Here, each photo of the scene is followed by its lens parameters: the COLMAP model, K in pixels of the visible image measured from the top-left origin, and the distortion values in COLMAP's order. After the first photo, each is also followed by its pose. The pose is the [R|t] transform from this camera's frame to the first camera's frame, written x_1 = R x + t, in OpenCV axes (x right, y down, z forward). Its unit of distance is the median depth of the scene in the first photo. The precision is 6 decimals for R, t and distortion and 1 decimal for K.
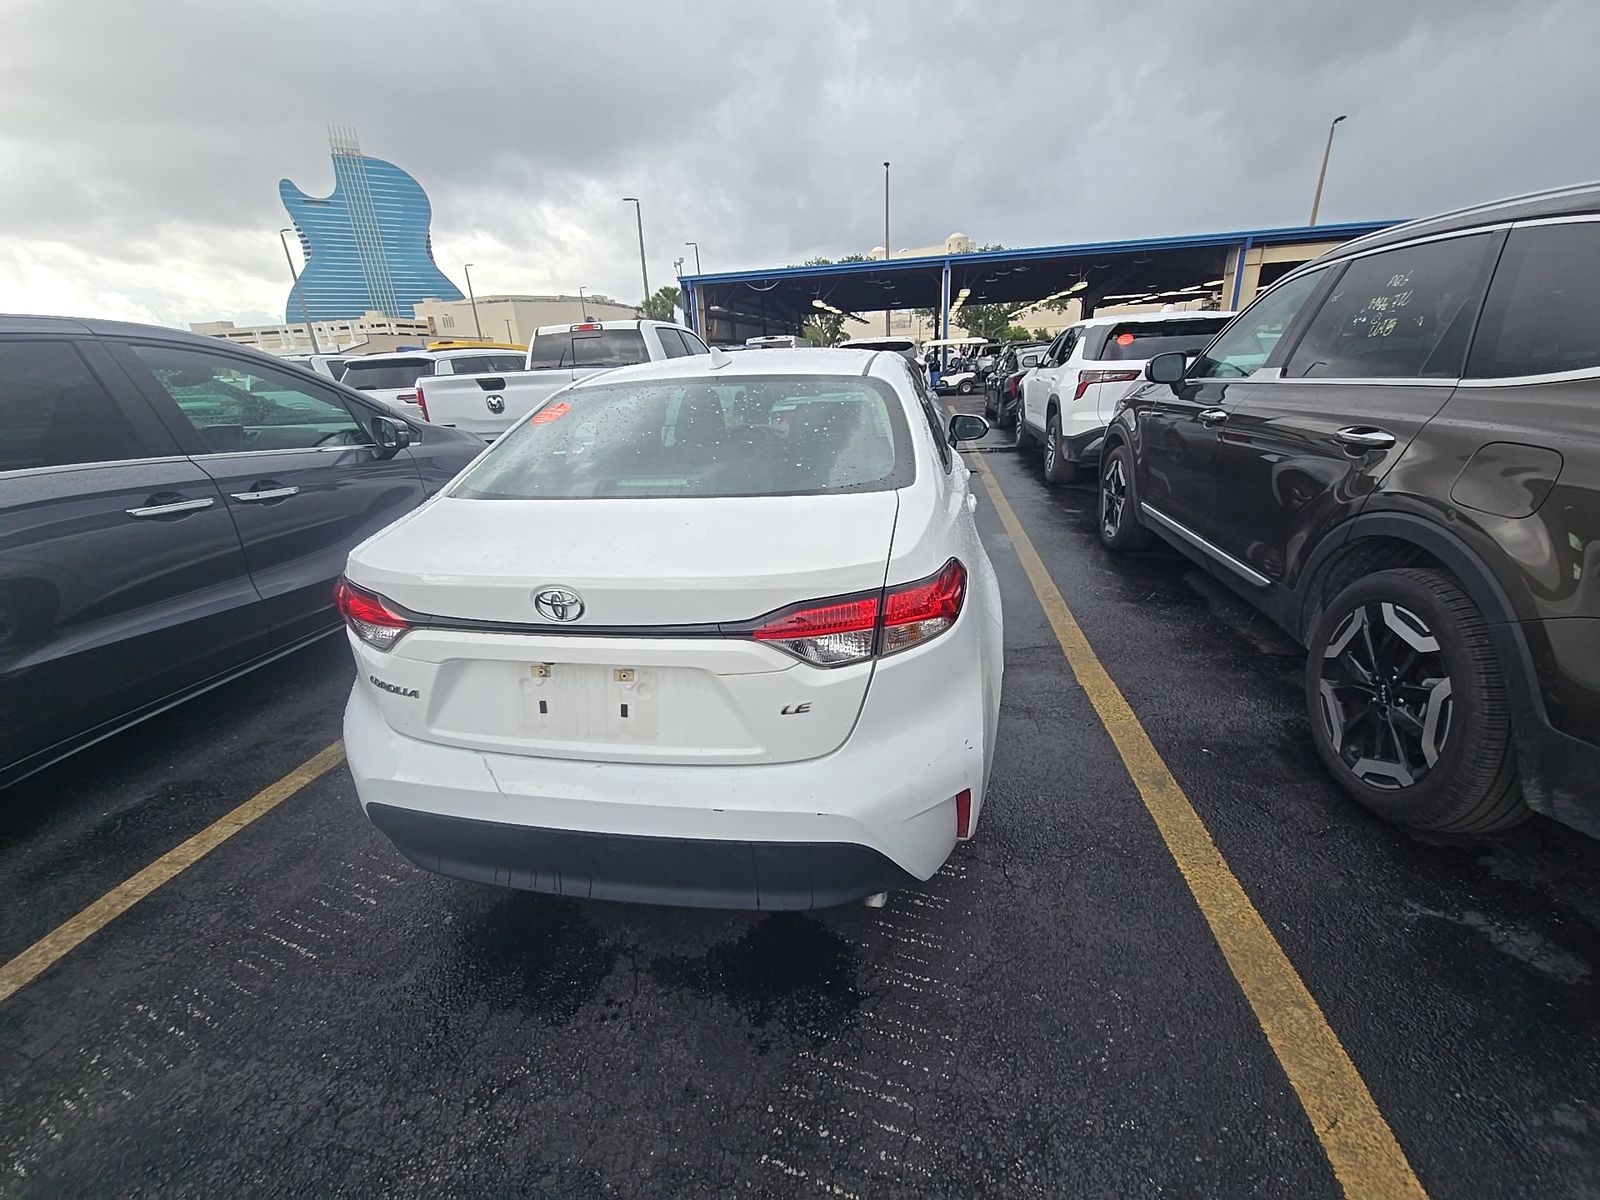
lens RADIAL K [[648.7, 0, 802.3], [0, 648.7, 597.7], [0, 0, 1]] dist [0.004697, -0.004775]
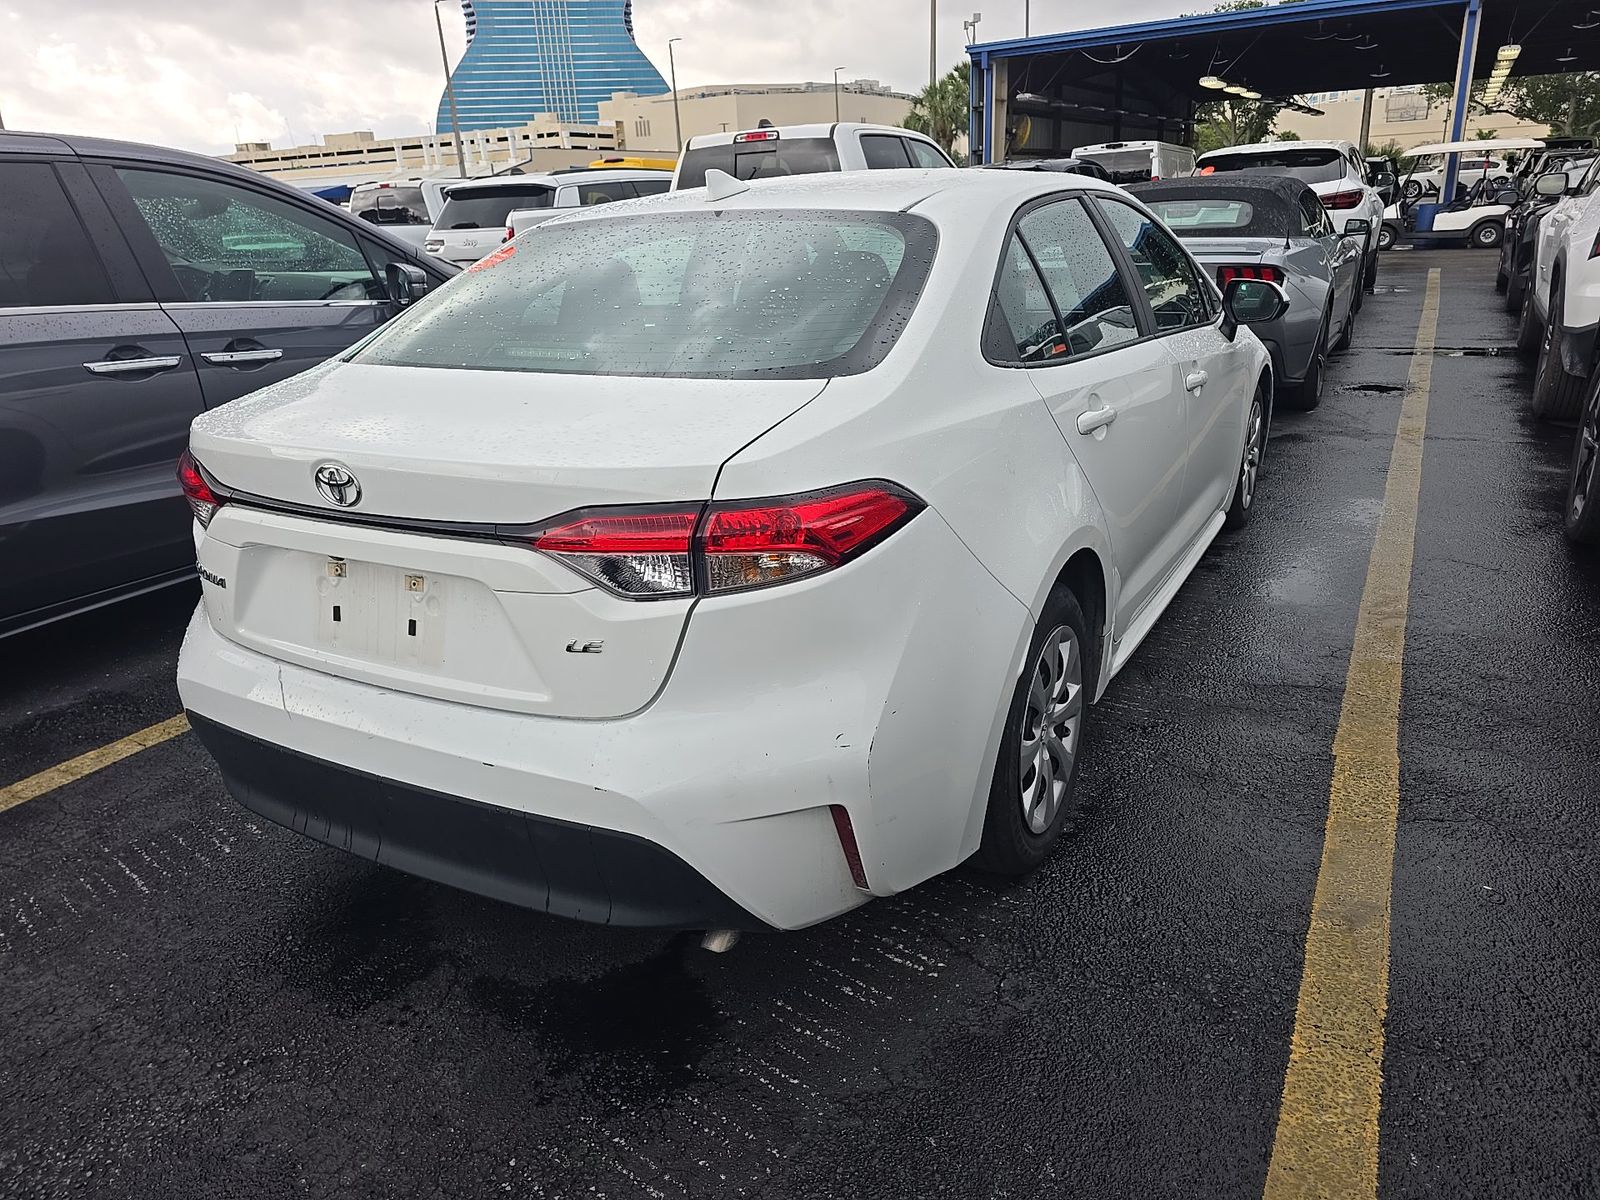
lens RADIAL K [[1079.8, 0, 800.8], [0, 1079.8, 596.0], [0, 0, 1]] dist [0.035026, -0.028700]
pose [[0.945147, 0.113009, -0.306475, 0.414649], [-0.109594, 0.993571, 0.028390, 0.031565], [0.307713, 0.006755, 0.951455, -0.090626]]
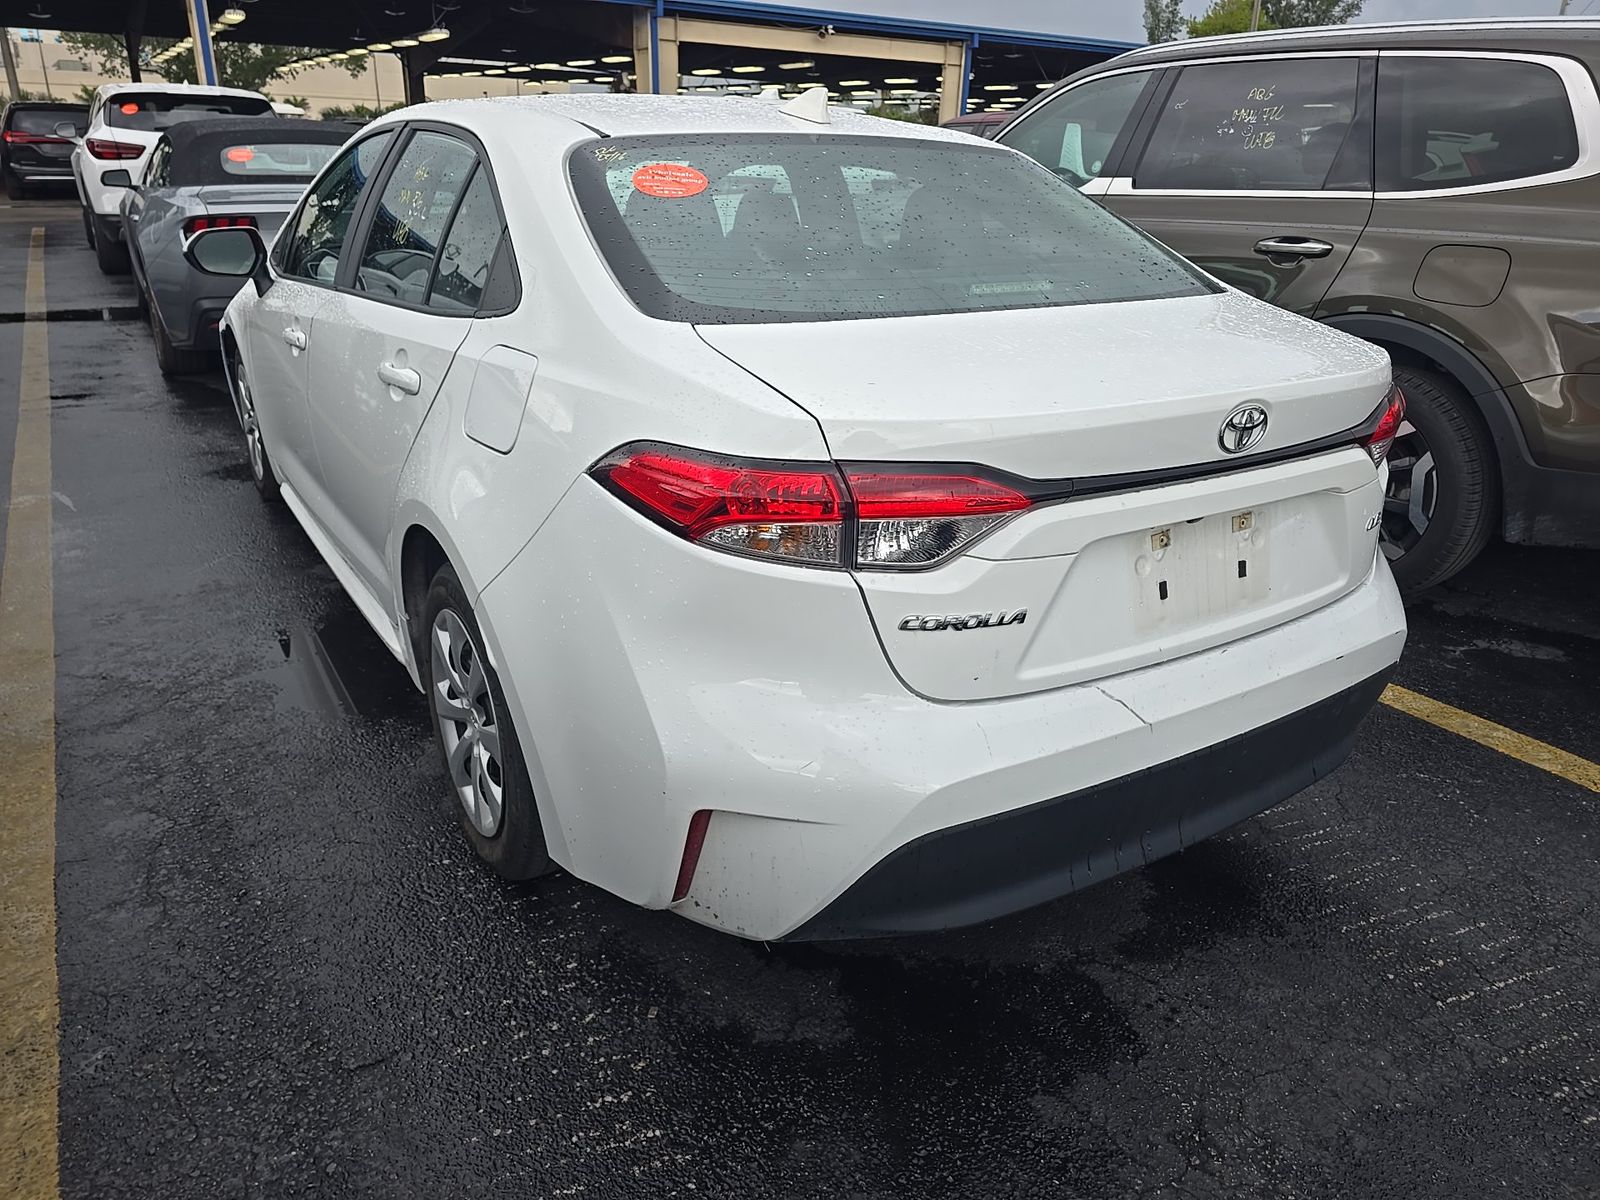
lens RADIAL K [[1079.8, 0, 805.2], [0, 1079.8, 595.6], [0, 0, 1]] dist [0.035026, -0.028700]
pose [[0.731256, -0.192738, 0.654306, -1.058653], [0.172878, 0.980297, 0.095555, -0.004807], [-0.659832, 0.043240, 0.750168, 0.268051]]
